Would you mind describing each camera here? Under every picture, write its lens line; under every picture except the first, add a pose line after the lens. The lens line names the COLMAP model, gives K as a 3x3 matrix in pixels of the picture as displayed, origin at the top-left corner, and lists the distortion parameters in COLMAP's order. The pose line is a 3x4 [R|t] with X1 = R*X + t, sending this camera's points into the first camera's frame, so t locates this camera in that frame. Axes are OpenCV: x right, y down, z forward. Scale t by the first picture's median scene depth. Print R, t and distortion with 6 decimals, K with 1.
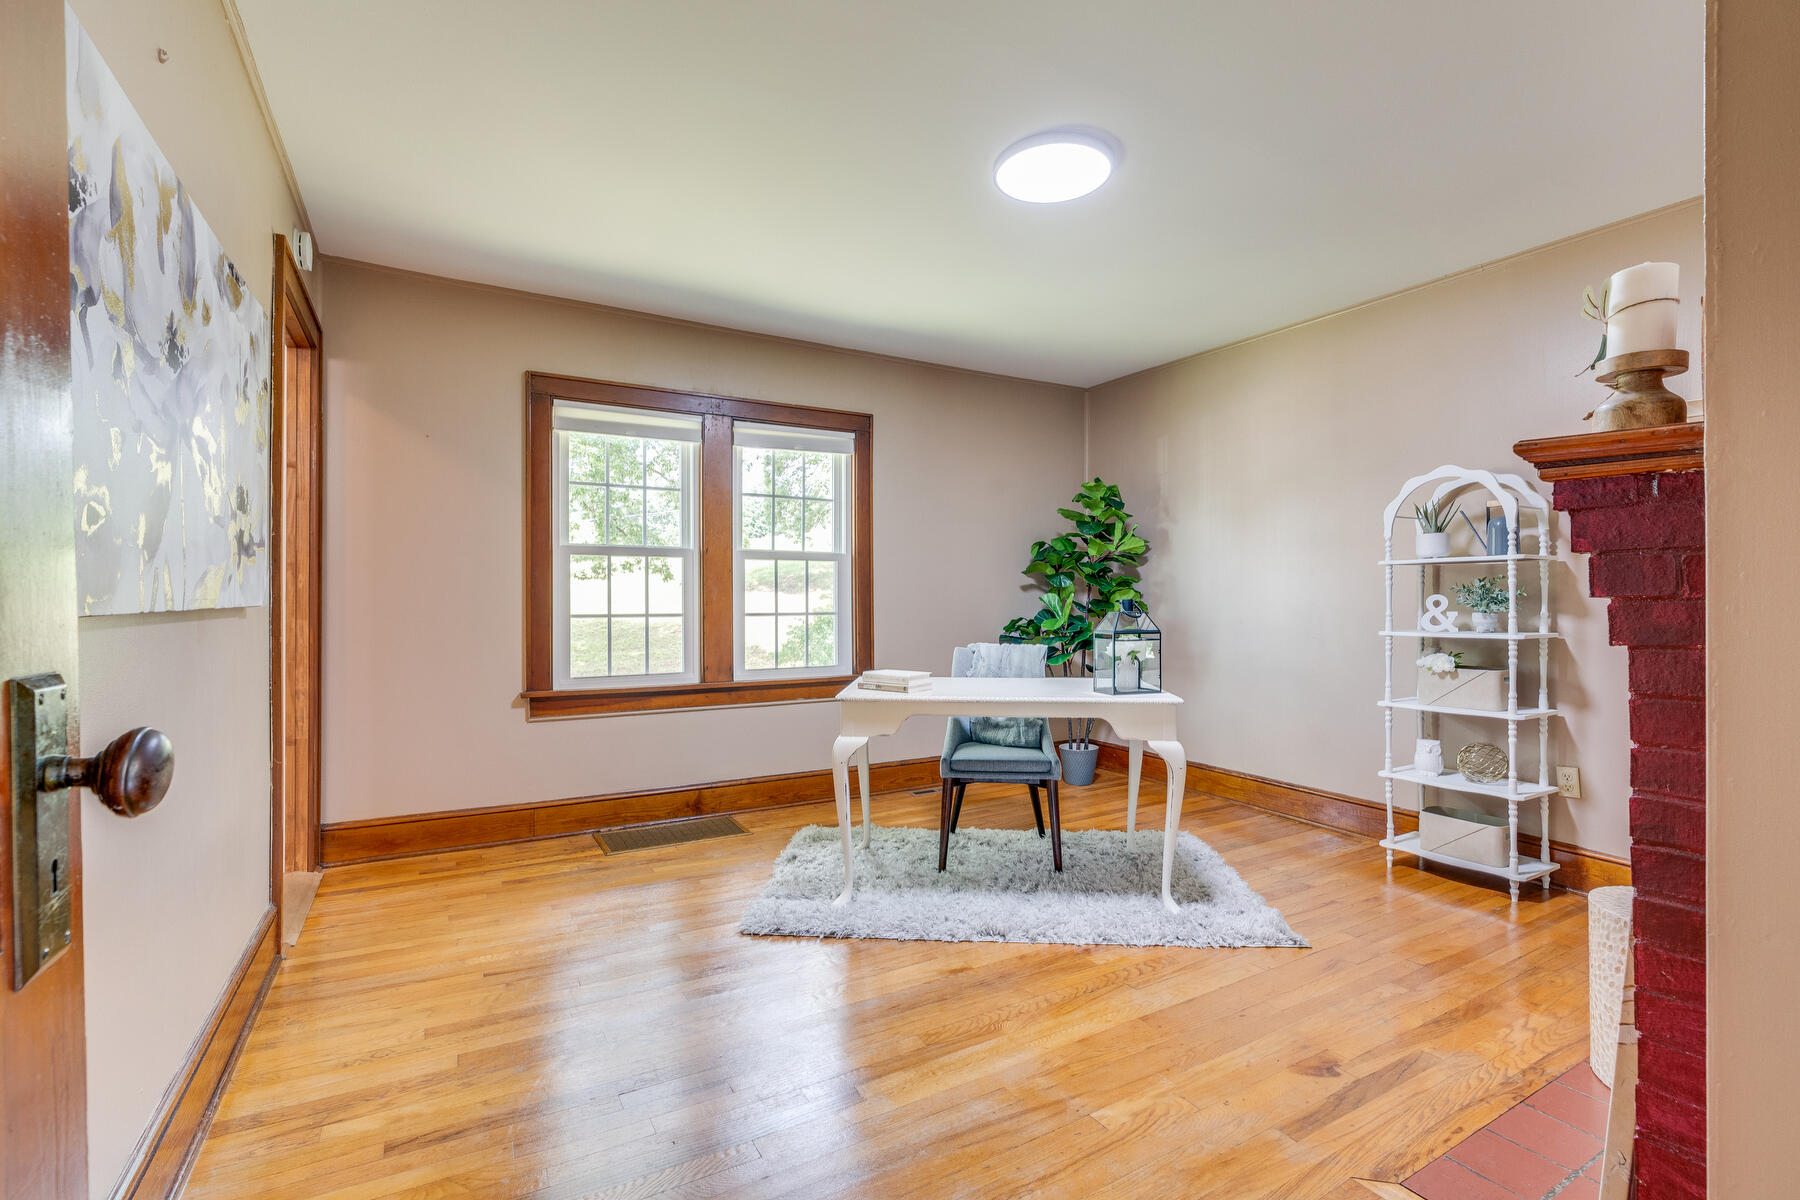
lens RADIAL K [[801.2, 0, 900.0], [0, 801.2, 600.0], [0, 0, 1]] dist [0.001156, 0.000411]
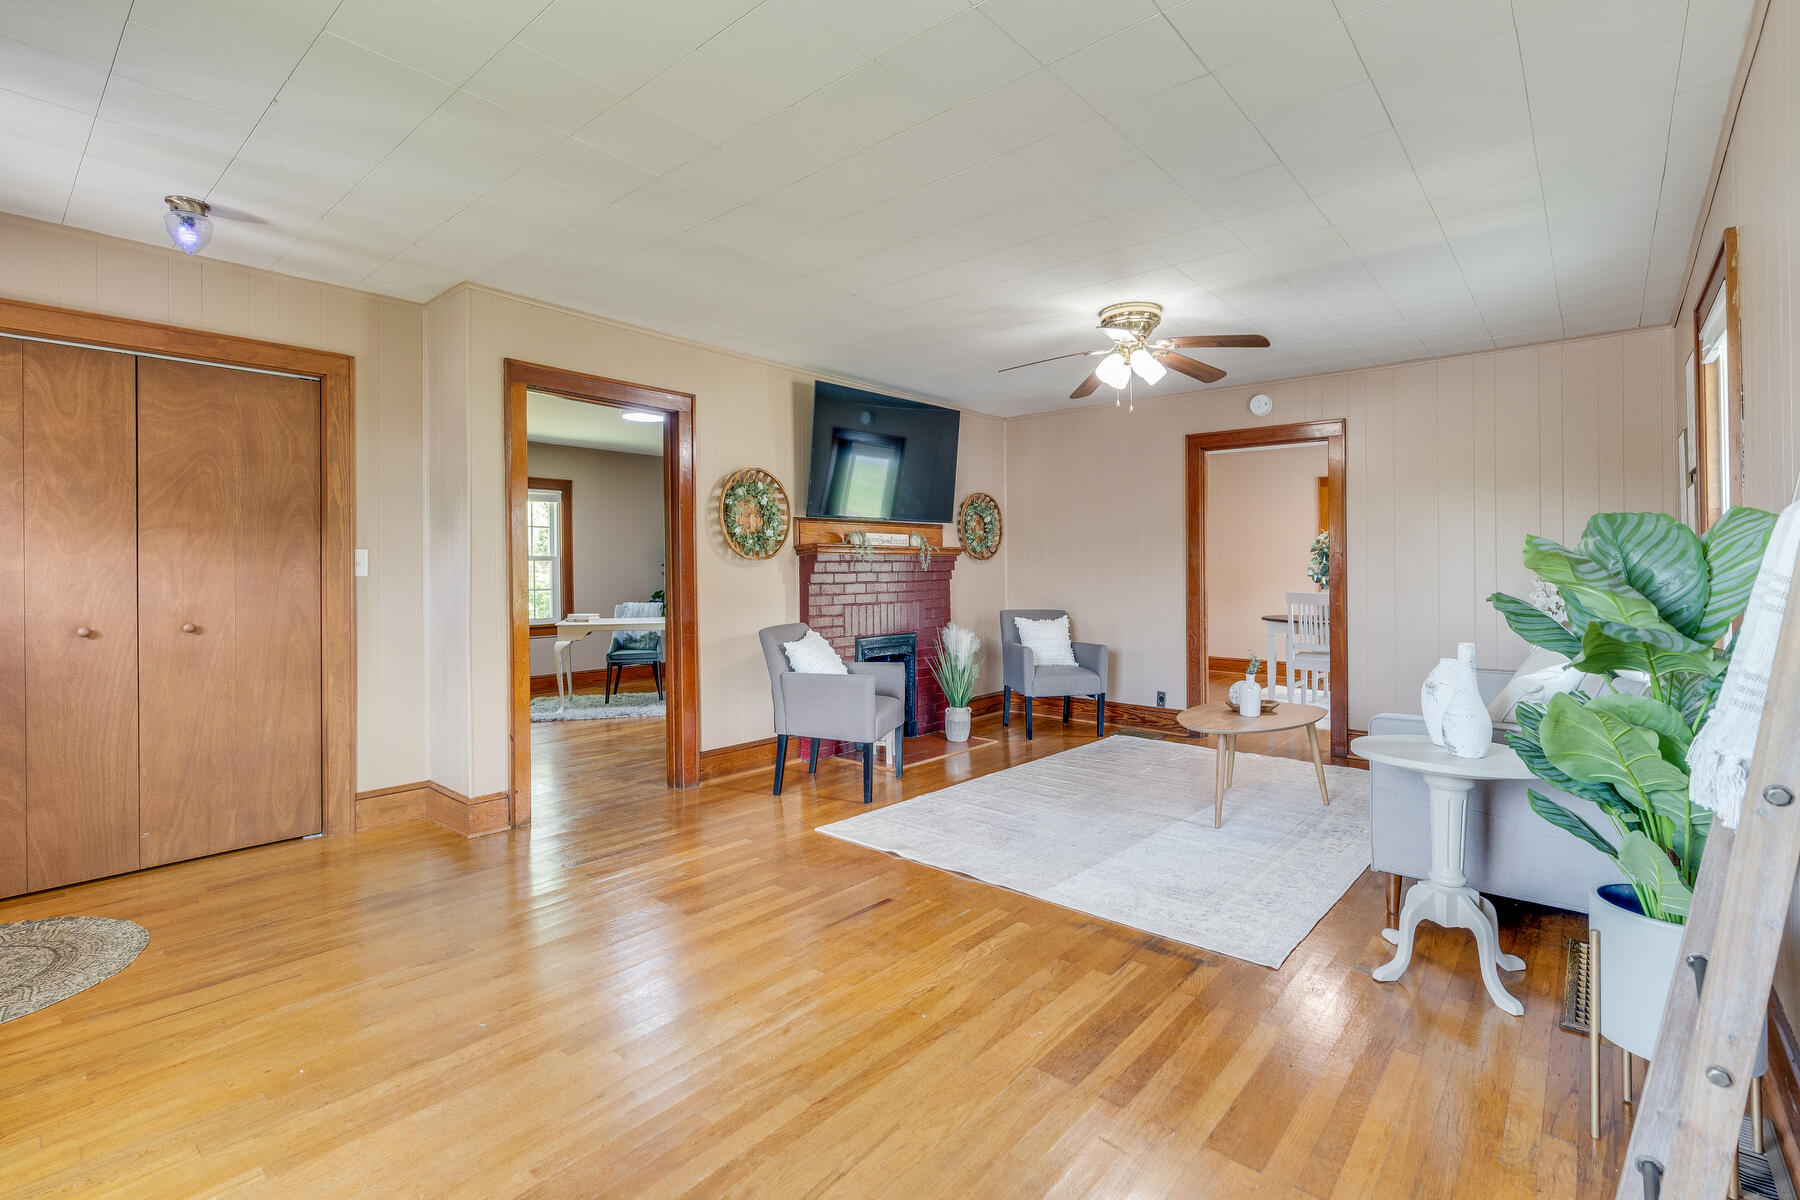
lens RADIAL K [[825.8, 0, 894.0], [0, 825.8, 579.6], [0, 0, 1]] dist [0.000184, 0.000079]
pose [[0.942740, -0.001978, 0.333522, 0.034861], [0.000964, 0.999994, 0.003208, -0.009762], [-0.333526, -0.002703, 0.942737, -1.209491]]
